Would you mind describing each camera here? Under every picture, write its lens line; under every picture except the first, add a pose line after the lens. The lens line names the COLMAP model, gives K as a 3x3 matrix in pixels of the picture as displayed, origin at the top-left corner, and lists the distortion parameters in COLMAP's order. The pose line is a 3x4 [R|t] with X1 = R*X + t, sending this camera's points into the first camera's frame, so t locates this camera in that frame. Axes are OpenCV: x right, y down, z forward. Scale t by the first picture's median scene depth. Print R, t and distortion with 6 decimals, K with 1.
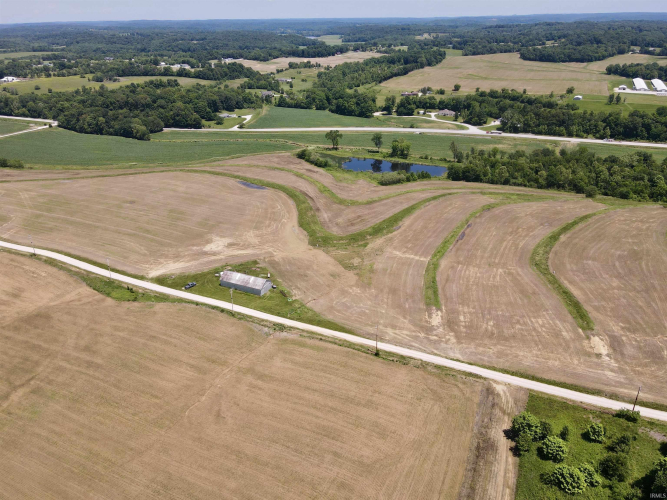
lens RADIAL K [[472.1, 0, 332.4], [0, 472.1, 248.7], [0, 0, 1]] dist [0.009982, 0.007157]
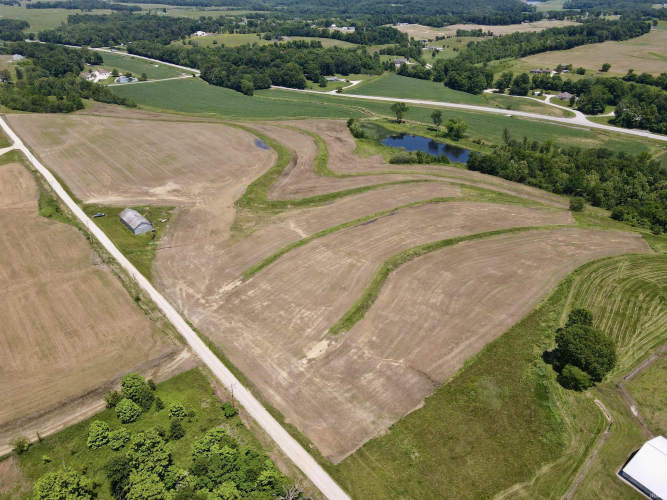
lens RADIAL K [[472.1, 0, 333.4], [0, 472.1, 251.1], [0, 0, 1]] dist [0.009982, 0.007157]
pose [[0.911071, 0.211477, -0.353874, 0.231768], [-0.187784, 0.977062, 0.100434, -0.021546], [0.366996, -0.025051, 0.929885, 0.041317]]
